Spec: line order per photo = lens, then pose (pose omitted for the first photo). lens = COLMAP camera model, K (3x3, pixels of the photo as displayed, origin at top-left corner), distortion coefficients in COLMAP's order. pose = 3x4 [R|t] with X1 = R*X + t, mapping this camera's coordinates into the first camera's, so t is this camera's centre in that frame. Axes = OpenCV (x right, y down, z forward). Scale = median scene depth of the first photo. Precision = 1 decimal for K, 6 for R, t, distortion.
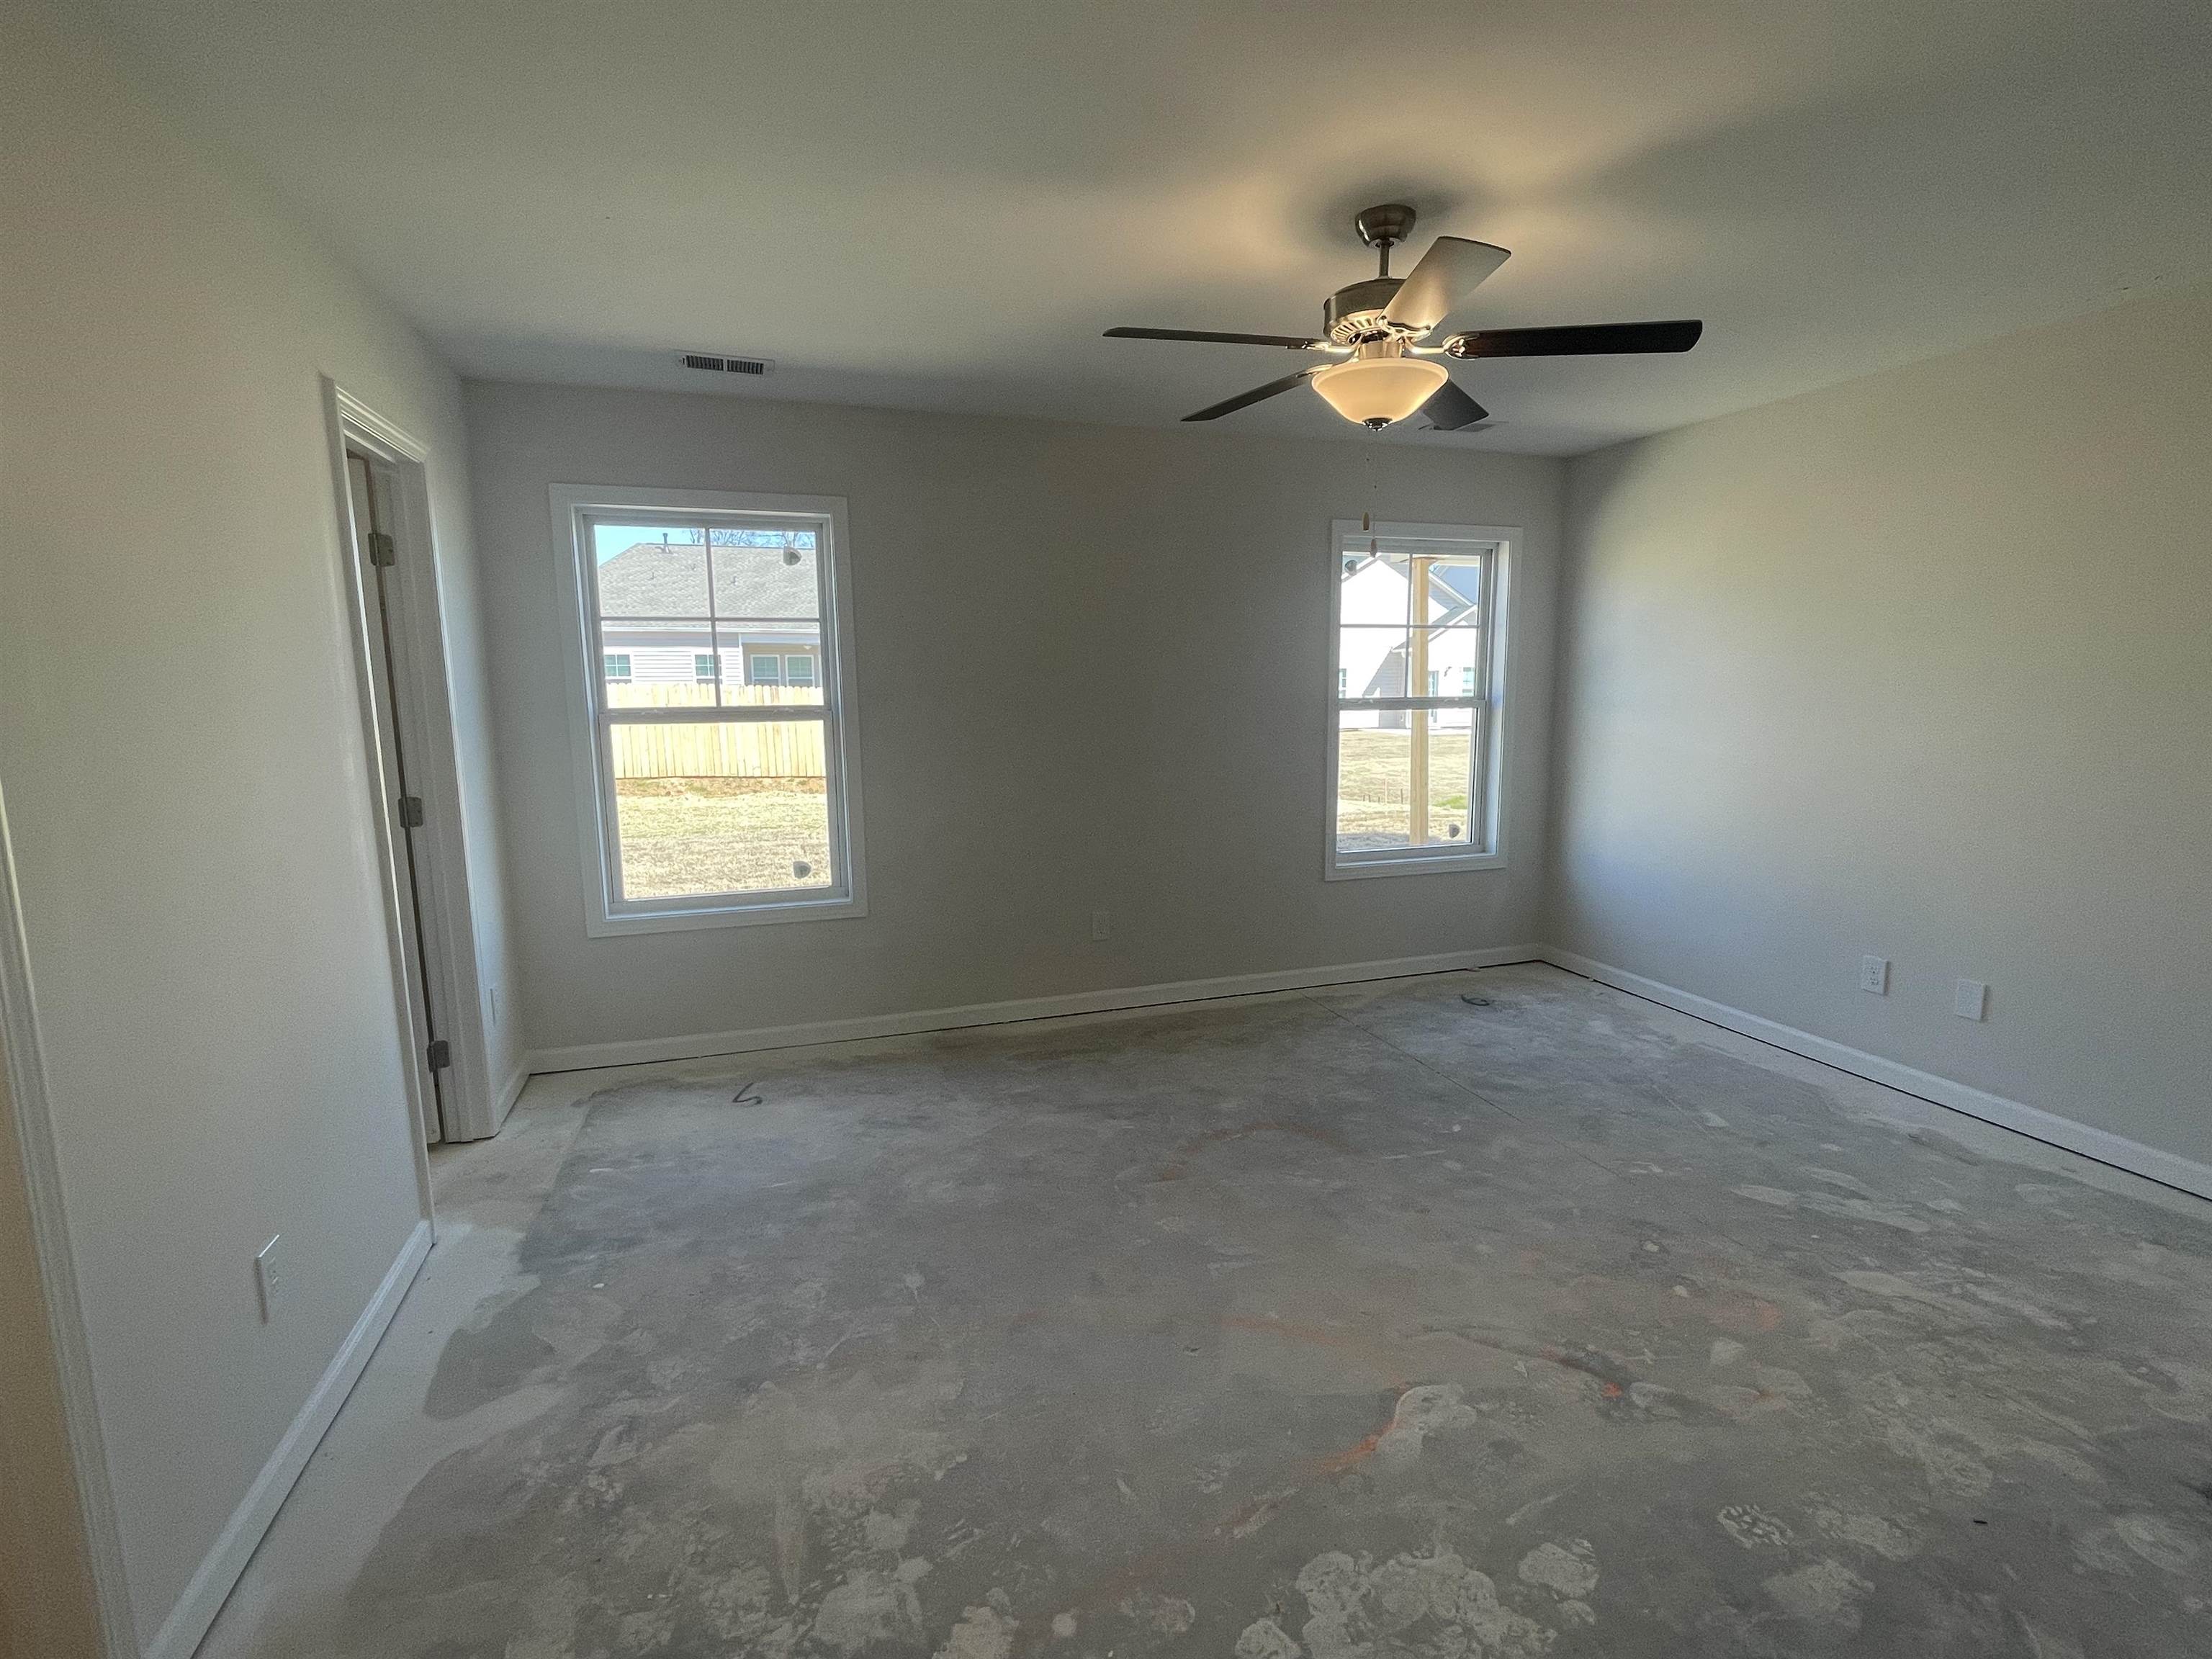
lens RADIAL K [[1043.0, 0, 1113.1], [0, 1043.0, 824.1], [0, 0, 1]] dist [-0.006641, 0.003714]
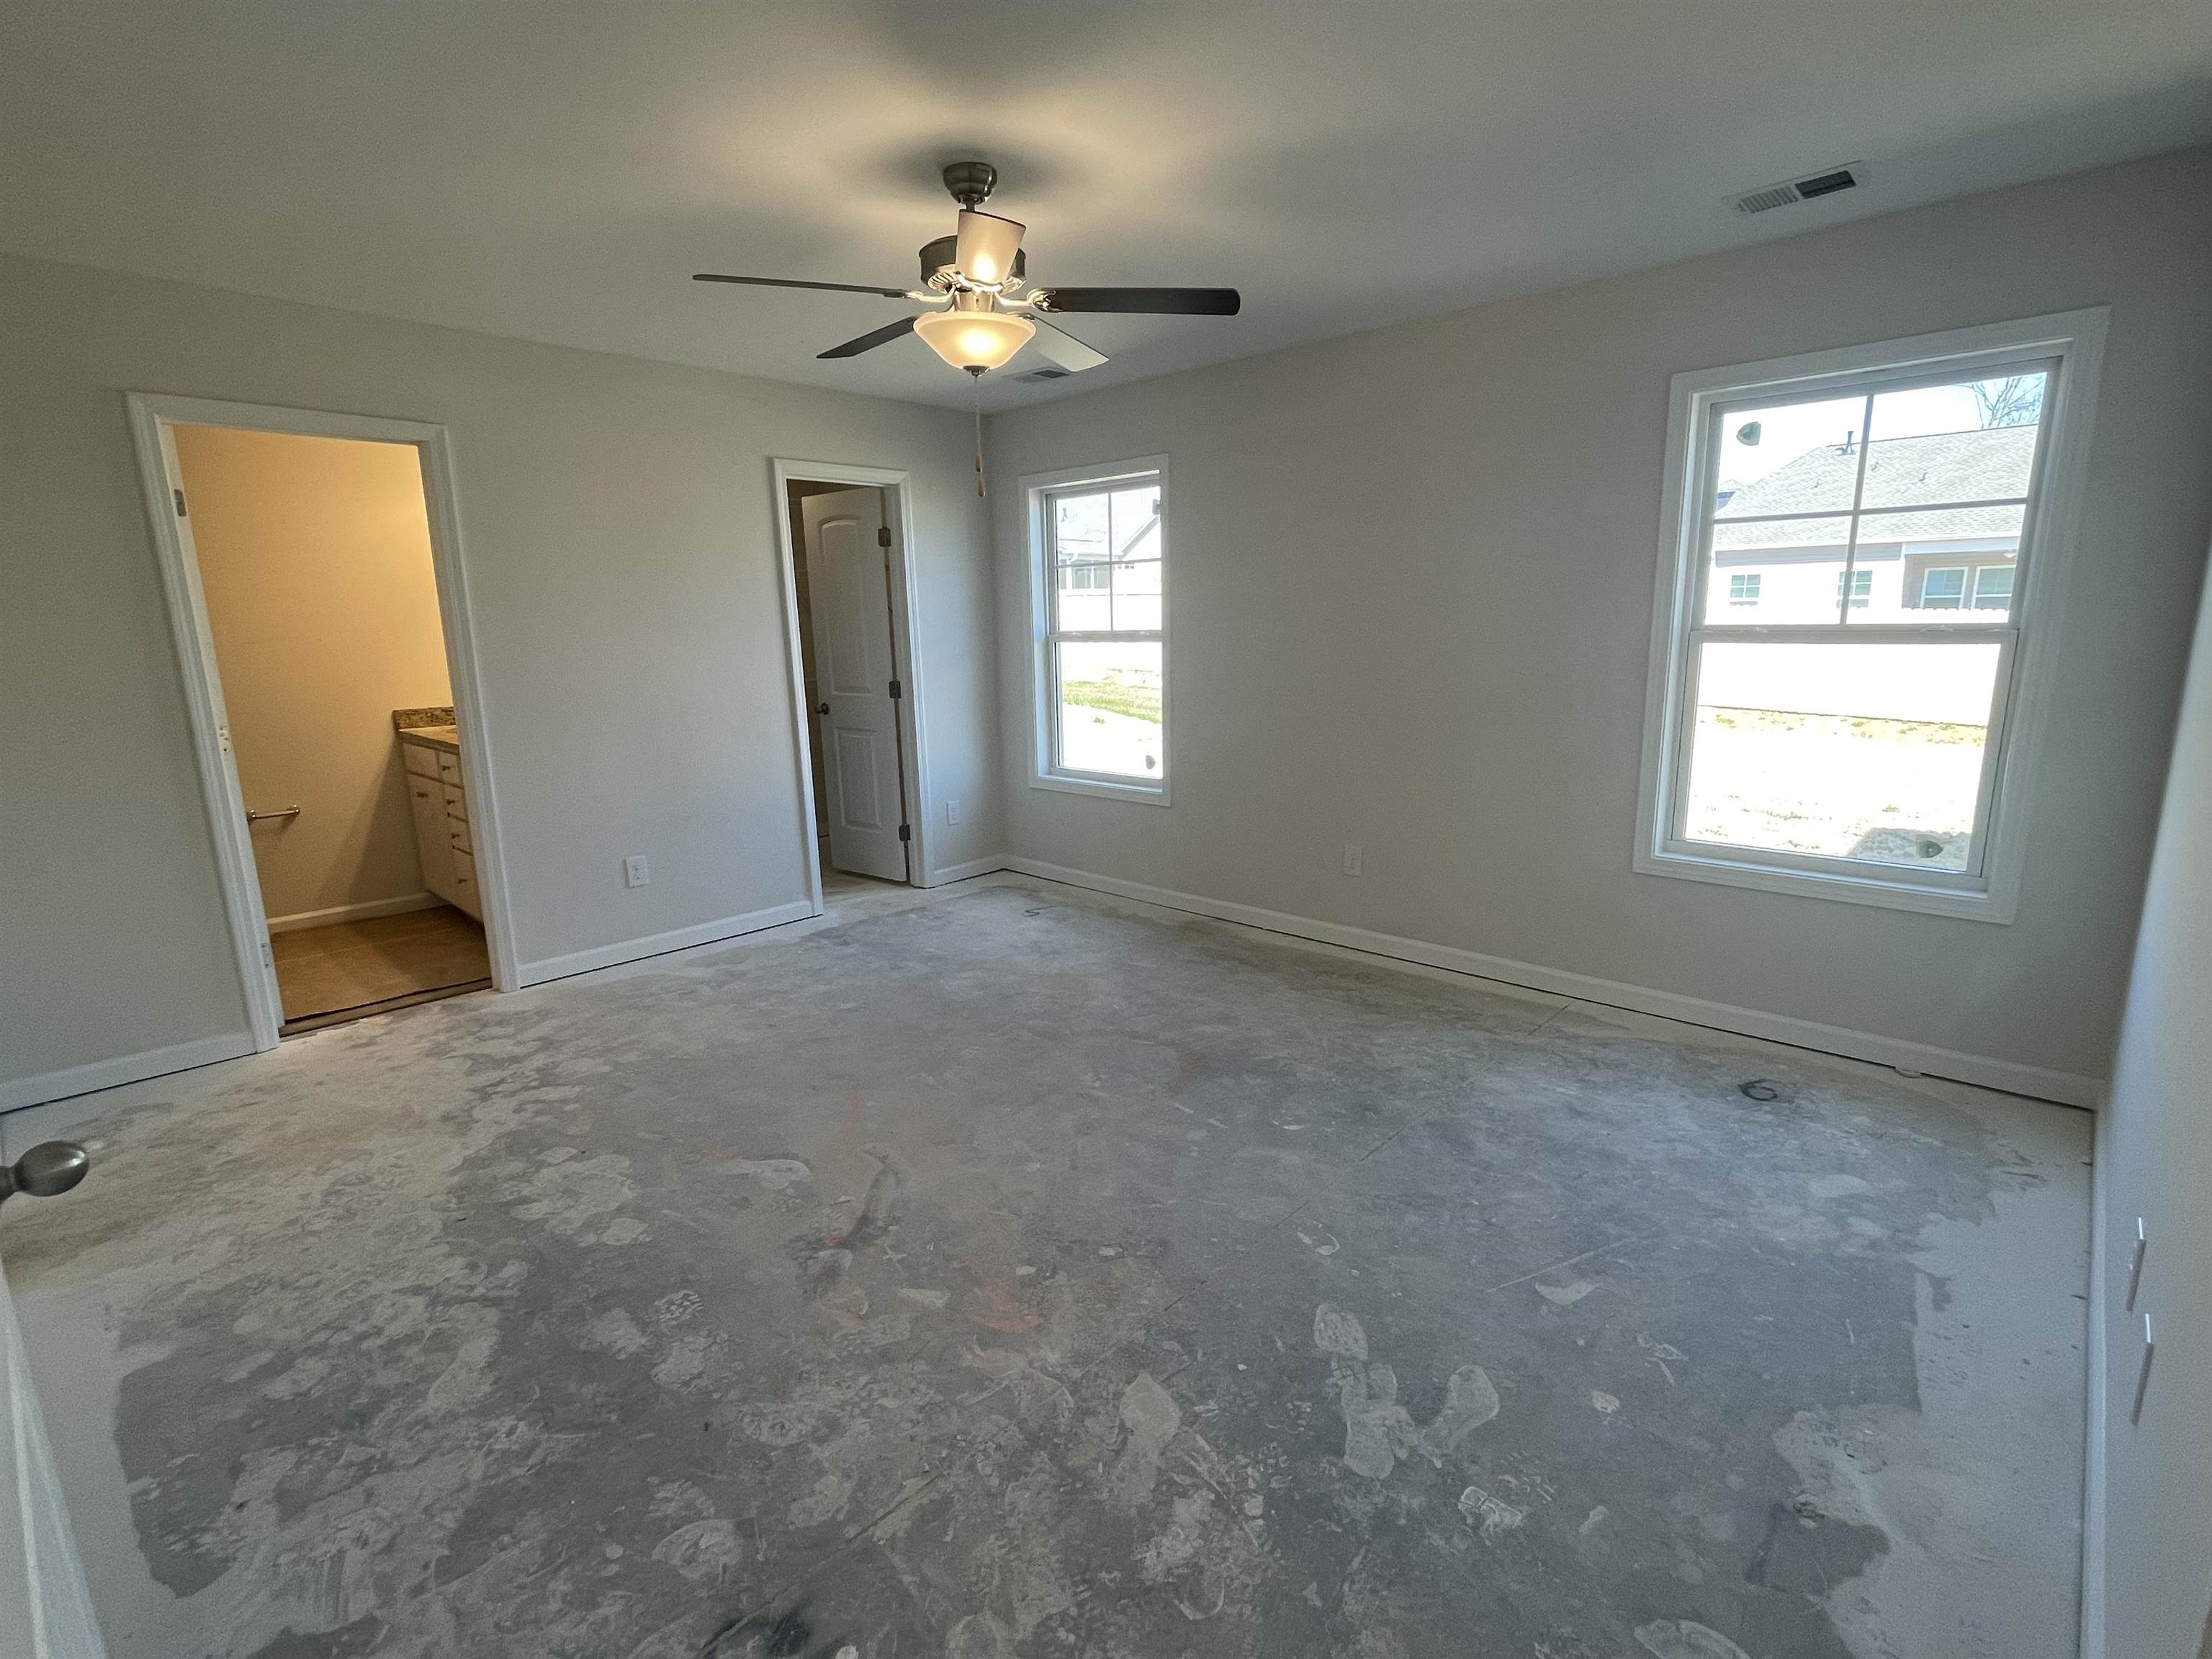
lens RADIAL K [[1043.0, 0, 1120.0], [0, 1043.0, 835.0], [0, 0, 1]] dist [-0.006641, 0.003714]
pose [[0.476384, 0.178558, -0.860916, 0.974987], [-0.106417, 0.983673, 0.145133, -0.060695], [0.872774, 0.022477, 0.487607, 0.447117]]
